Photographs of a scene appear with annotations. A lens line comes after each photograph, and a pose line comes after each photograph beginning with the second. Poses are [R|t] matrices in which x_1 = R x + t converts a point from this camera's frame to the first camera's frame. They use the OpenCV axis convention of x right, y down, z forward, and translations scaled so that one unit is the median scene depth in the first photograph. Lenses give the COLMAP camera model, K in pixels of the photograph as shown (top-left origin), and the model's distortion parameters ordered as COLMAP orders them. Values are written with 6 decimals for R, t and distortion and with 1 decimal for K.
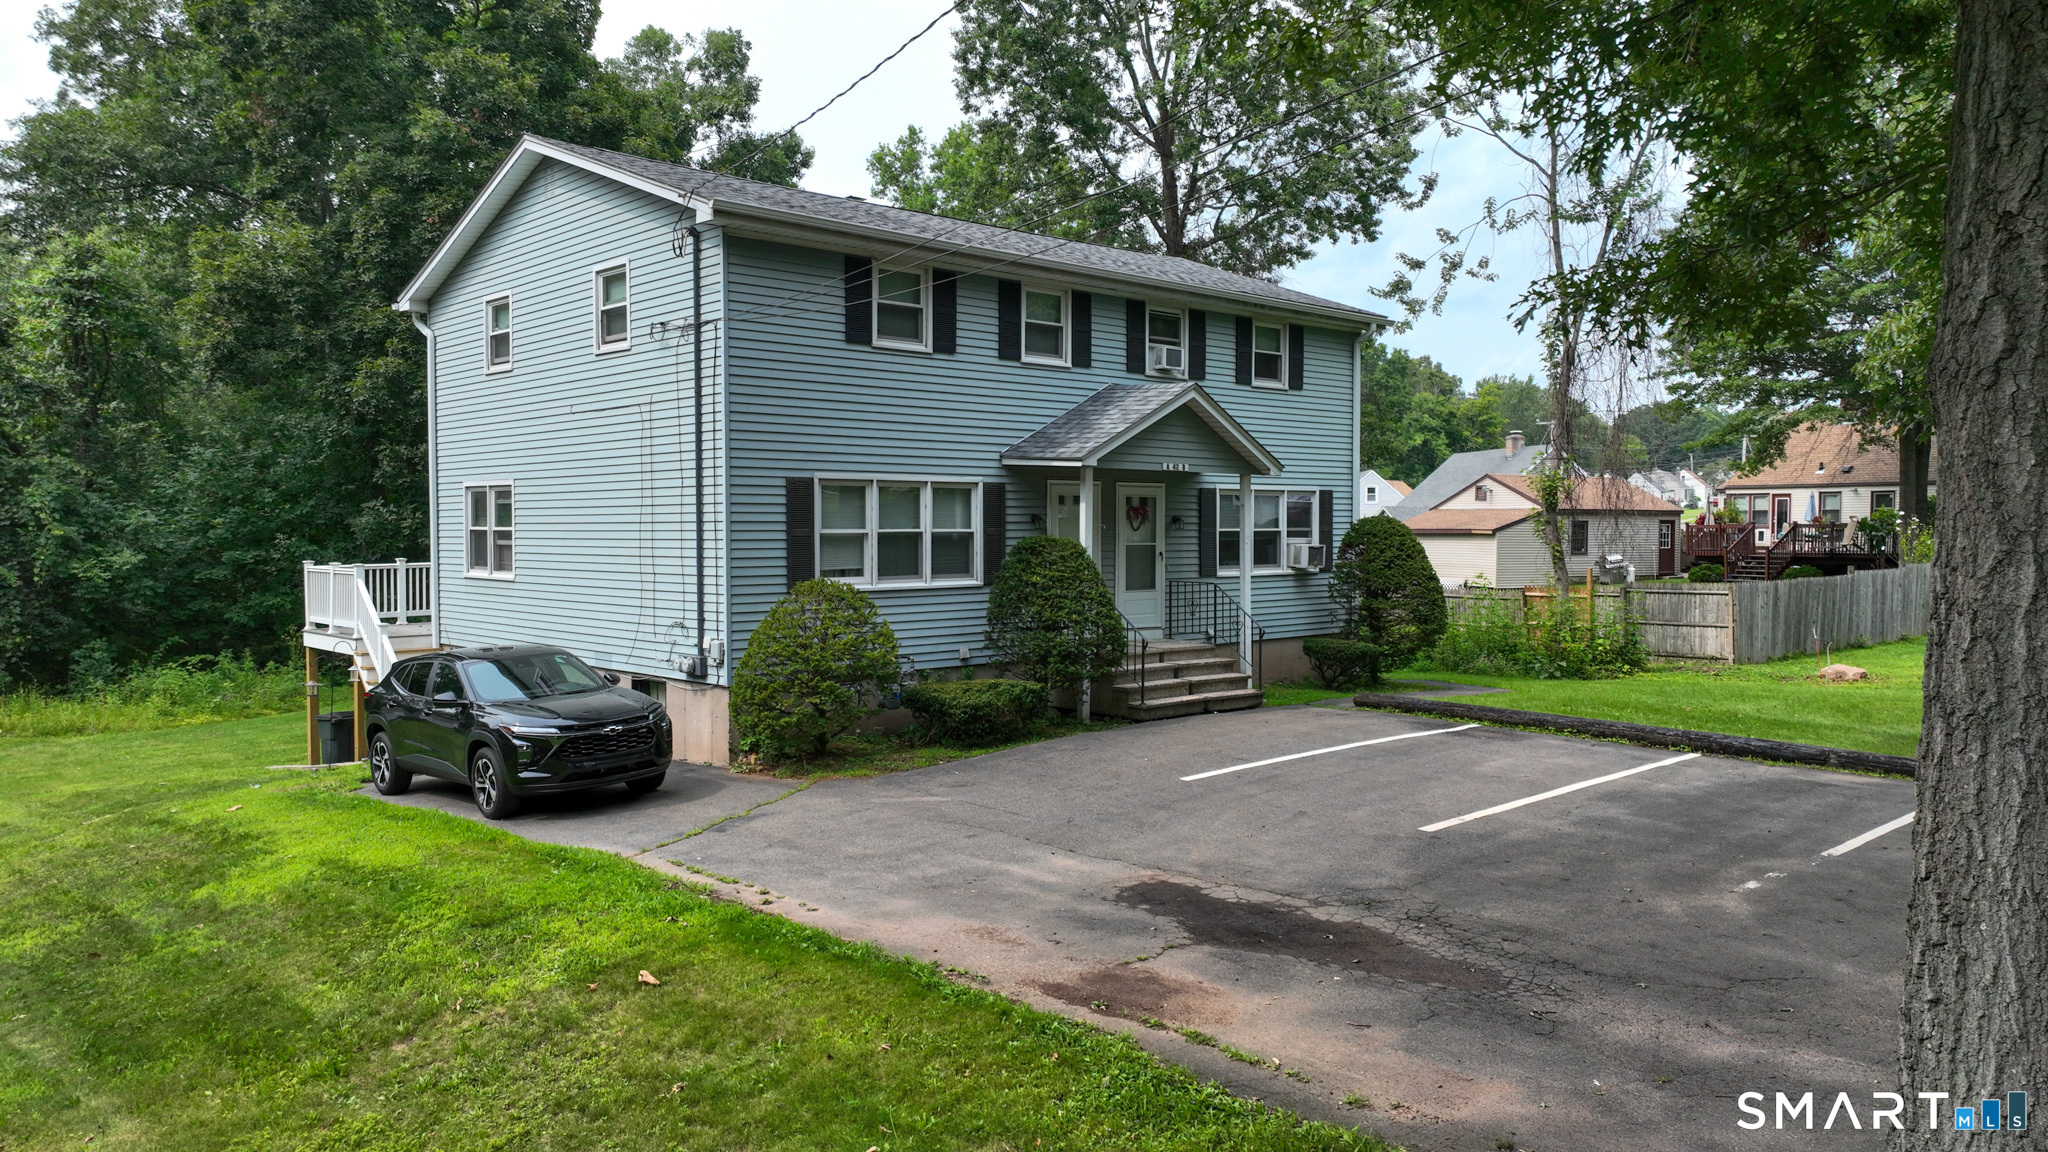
lens RADIAL K [[1438.1, 0, 1024.0], [0, 1438.1, 576.0], [0, 0, 1]] dist [0.003443, -0.001466]
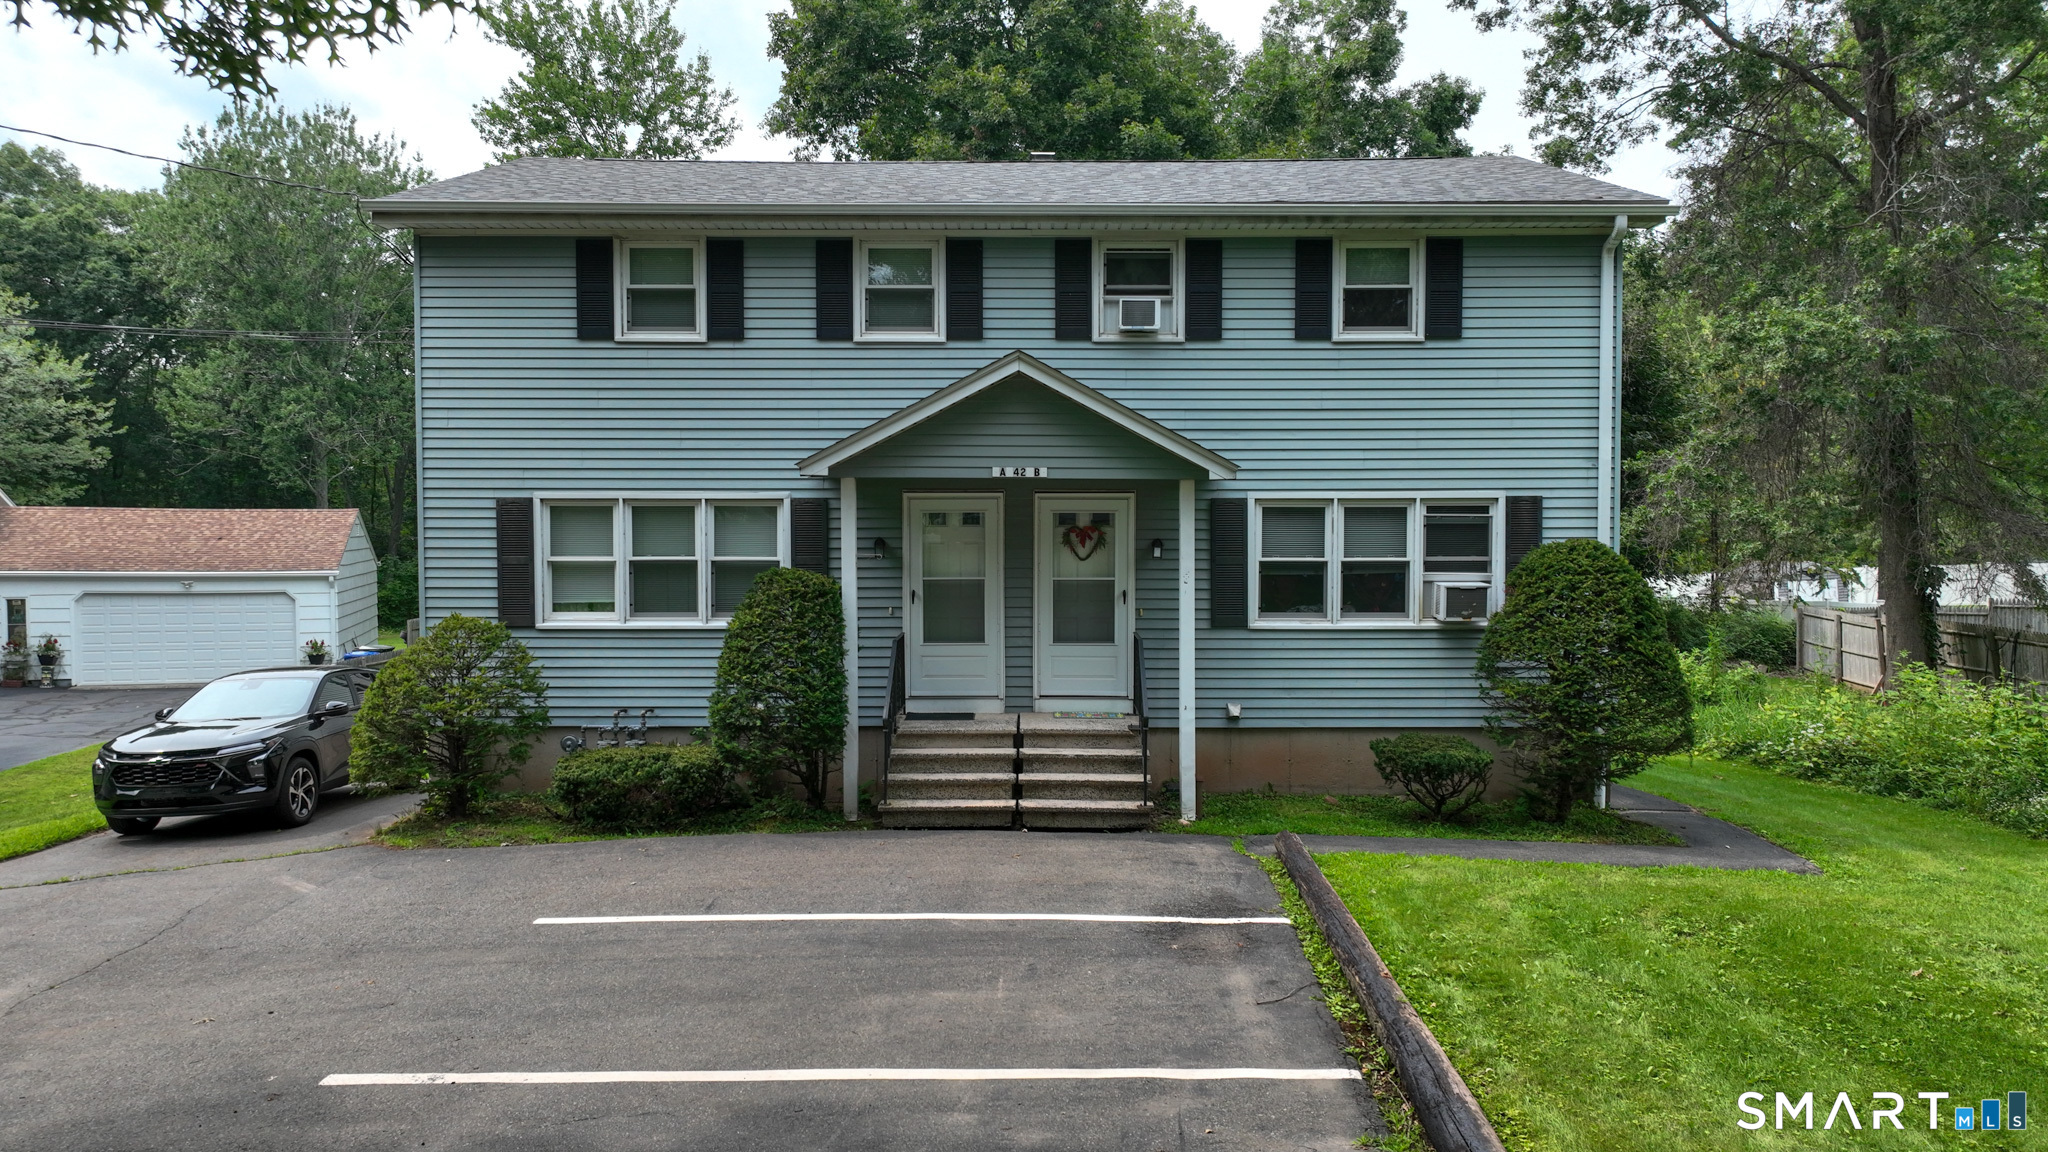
lens RADIAL K [[1377.8, 0, 1024.0], [0, 1377.8, 576.0], [0, 0, 1]] dist [0.003548, 0.000401]
pose [[0.731103, 0.012216, -0.682158, 0.556379], [-0.025070, 0.999645, -0.008966, -0.017736], [0.681806, 0.023657, 0.731150, 0.508807]]
